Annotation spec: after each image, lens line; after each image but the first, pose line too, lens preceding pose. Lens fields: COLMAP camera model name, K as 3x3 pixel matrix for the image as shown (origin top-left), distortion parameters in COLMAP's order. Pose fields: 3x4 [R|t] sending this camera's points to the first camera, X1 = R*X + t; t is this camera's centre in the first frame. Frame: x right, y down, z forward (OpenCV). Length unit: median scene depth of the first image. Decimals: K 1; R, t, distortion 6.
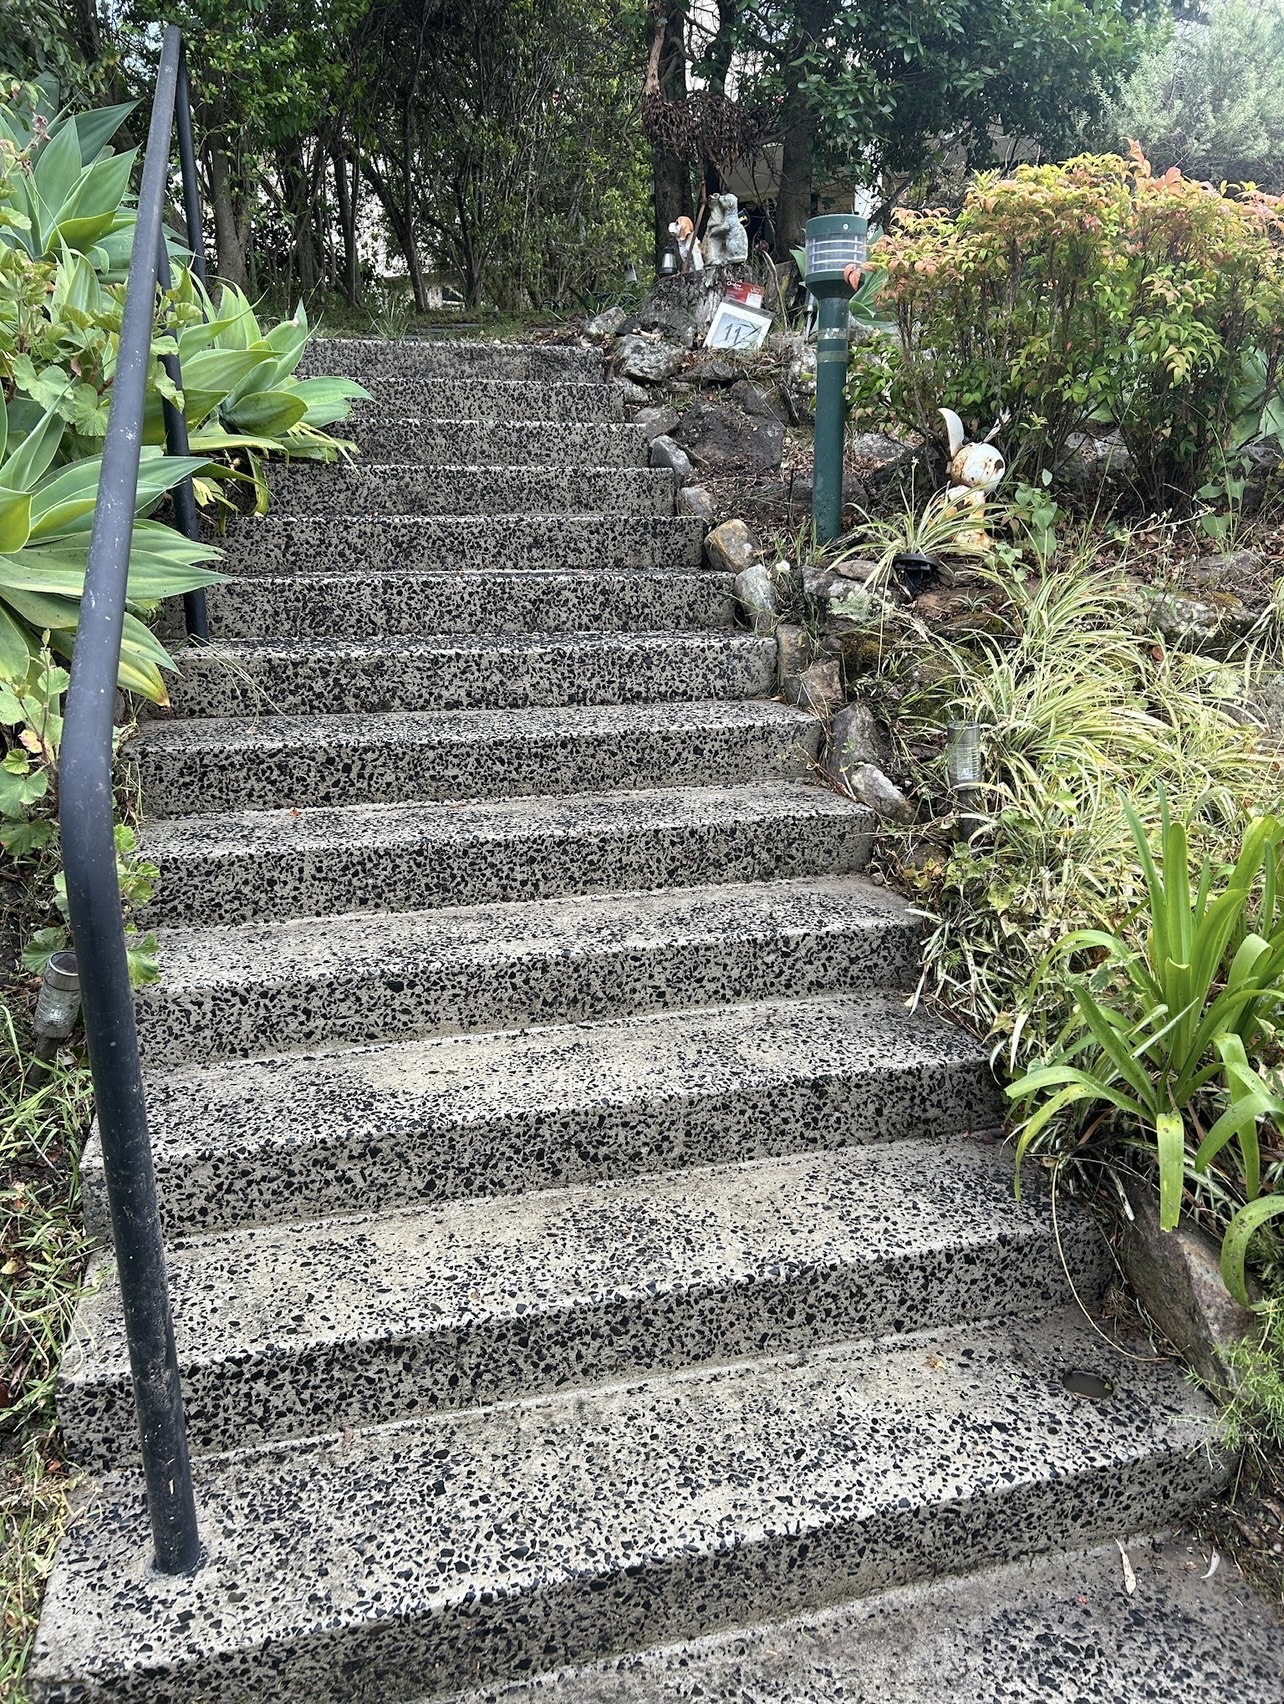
lens RADIAL K [[1286.9, 0, 642.0], [0, 1286.9, 852.0], [0, 0, 1]] dist [0.008217, -0.000717]
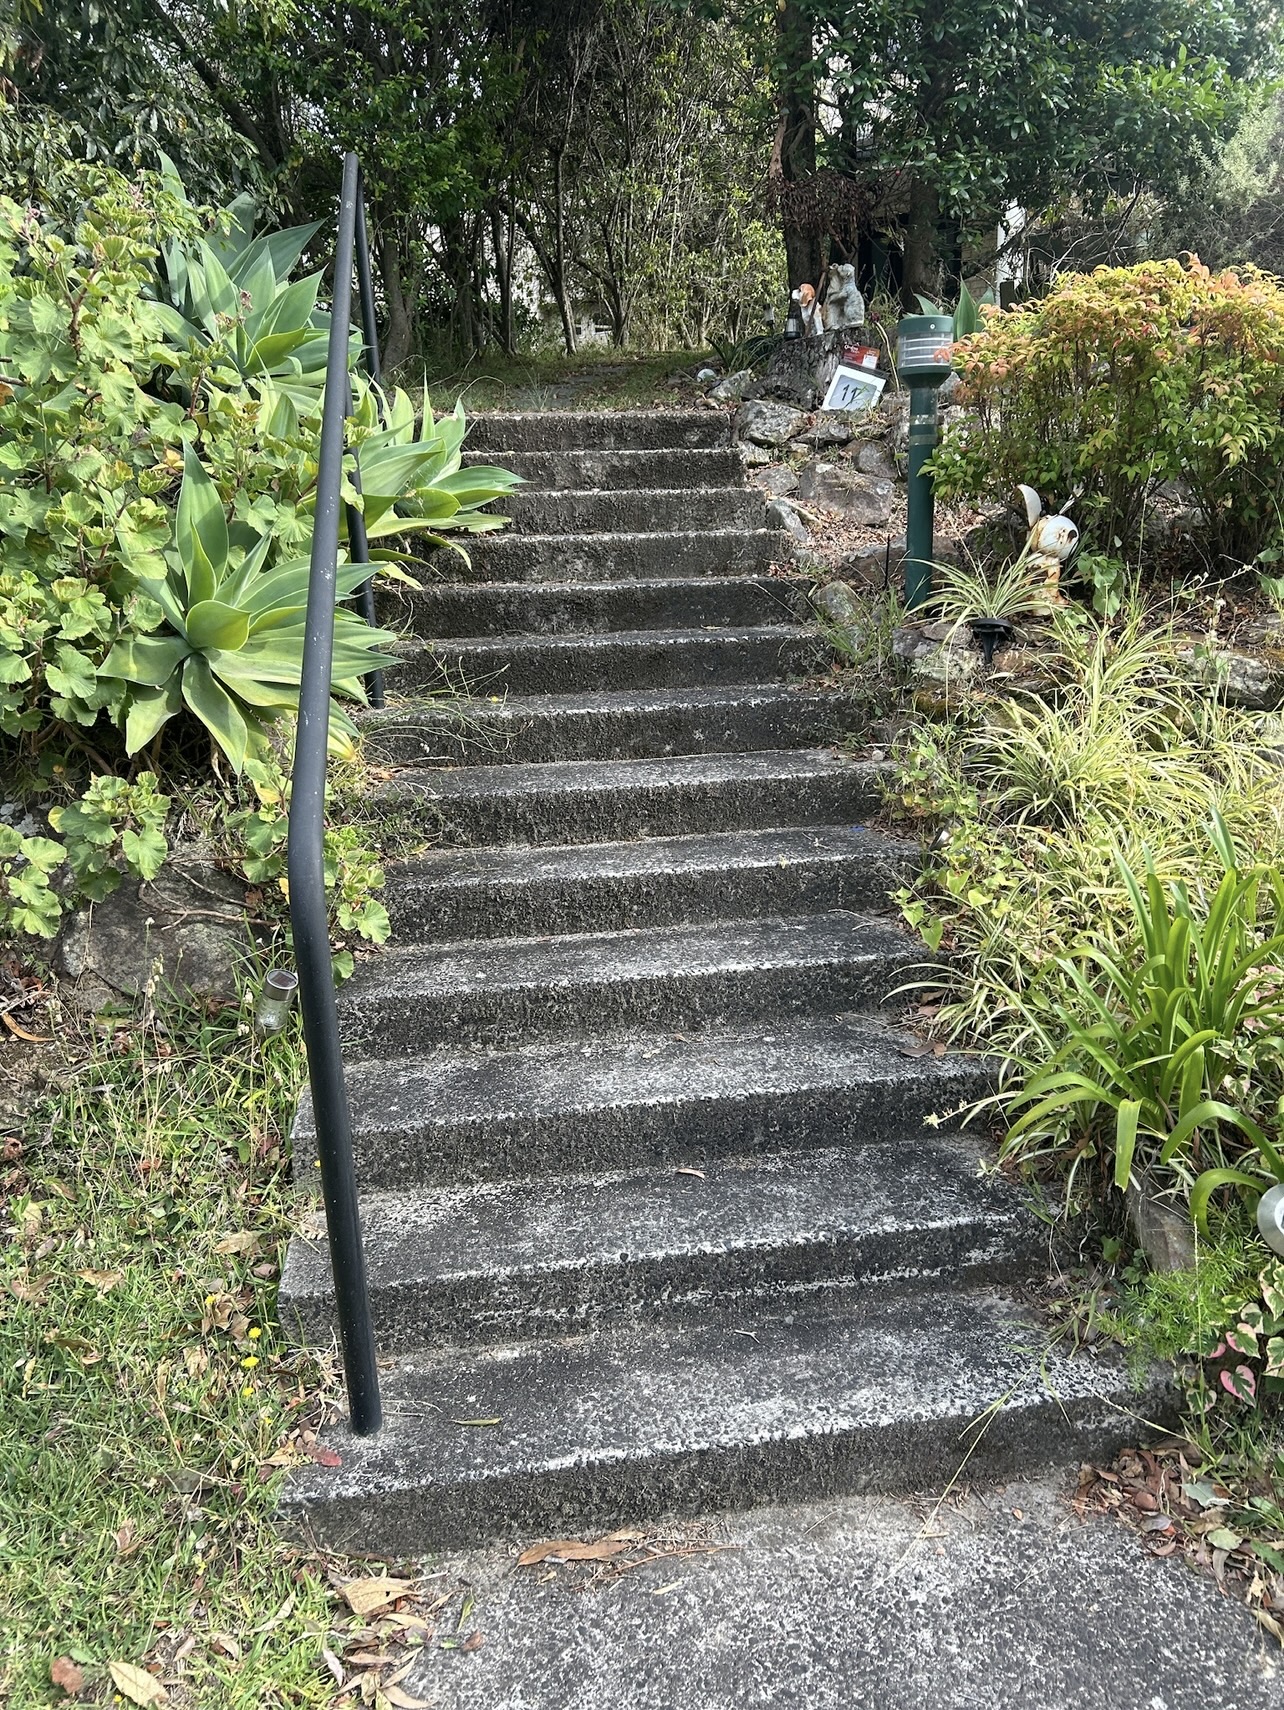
lens RADIAL K [[1237.0, 0, 642.0], [0, 1237.0, 855.0], [0, 0, 1]] dist [0.001139, -0.000390]
pose [[0.993796, 0.001988, -0.111200, 0.033741], [-0.002651, 0.999980, -0.005816, -0.020644], [0.111186, 0.006074, 0.993781, -0.124098]]
